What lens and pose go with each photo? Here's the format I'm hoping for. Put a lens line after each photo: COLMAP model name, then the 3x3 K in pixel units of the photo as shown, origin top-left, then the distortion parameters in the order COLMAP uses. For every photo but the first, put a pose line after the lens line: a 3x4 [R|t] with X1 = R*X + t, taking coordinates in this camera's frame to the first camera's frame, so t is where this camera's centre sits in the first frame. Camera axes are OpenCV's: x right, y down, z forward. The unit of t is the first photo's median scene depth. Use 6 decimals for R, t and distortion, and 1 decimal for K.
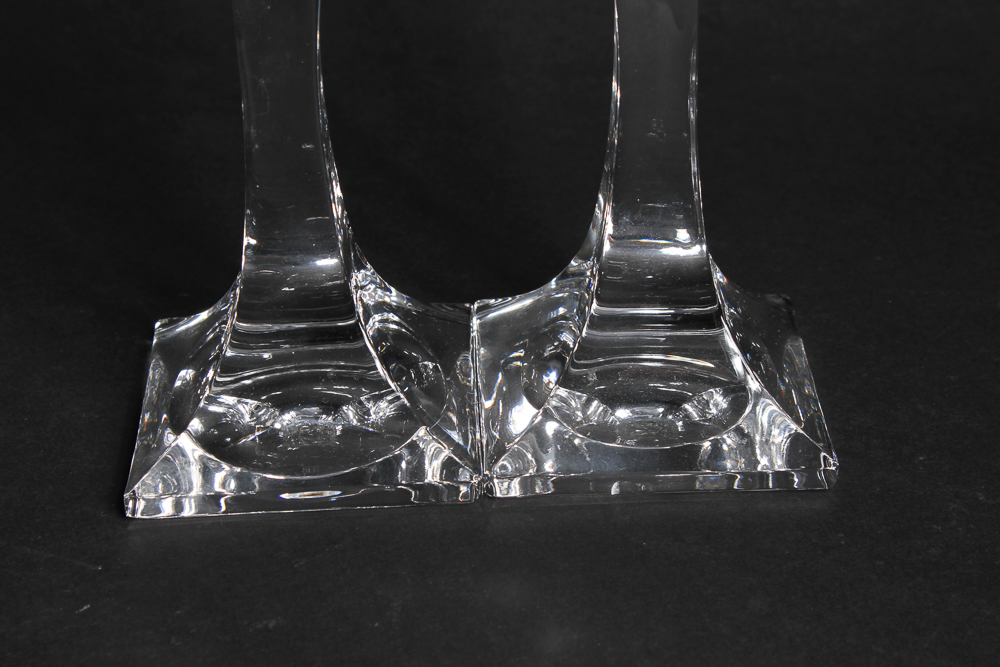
lens RADIAL K [[2613.1, 0, 500.0], [0, 2613.1, 333.5], [0, 0, 1]] dist [0.071824, 0.139975]
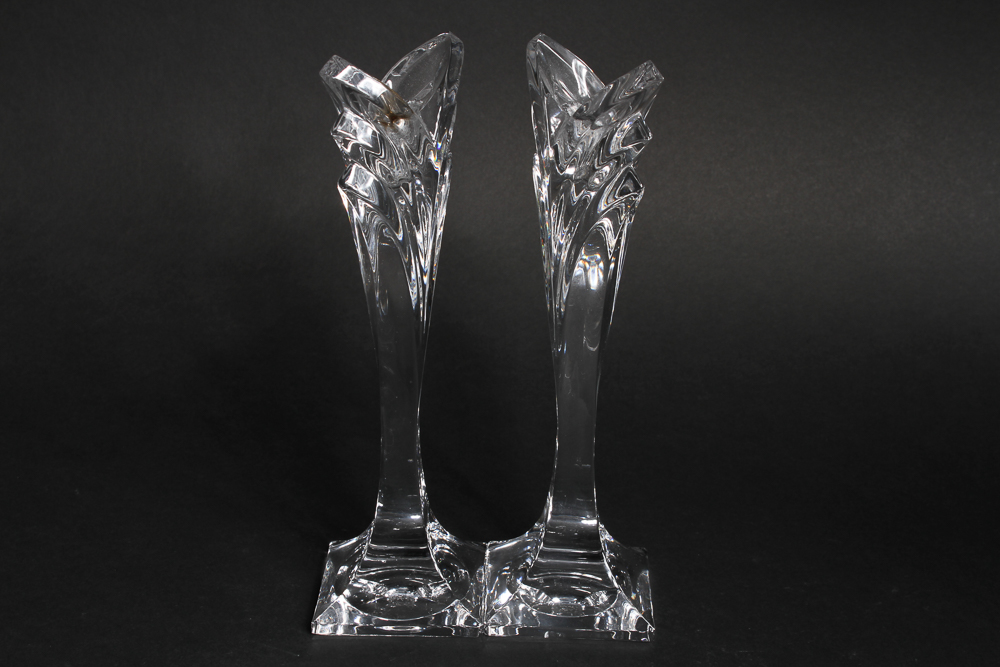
lens RADIAL K [[1431.1, 0, 500.0], [0, 1431.1, 333.5], [0, 0, 1]] dist [-0.019255, -0.013417]
pose [[0.998202, 0.057408, -0.017209, 0.011273], [-0.059422, 0.985415, -0.159459, 0.006062], [0.007804, 0.160195, 0.987055, -0.138974]]
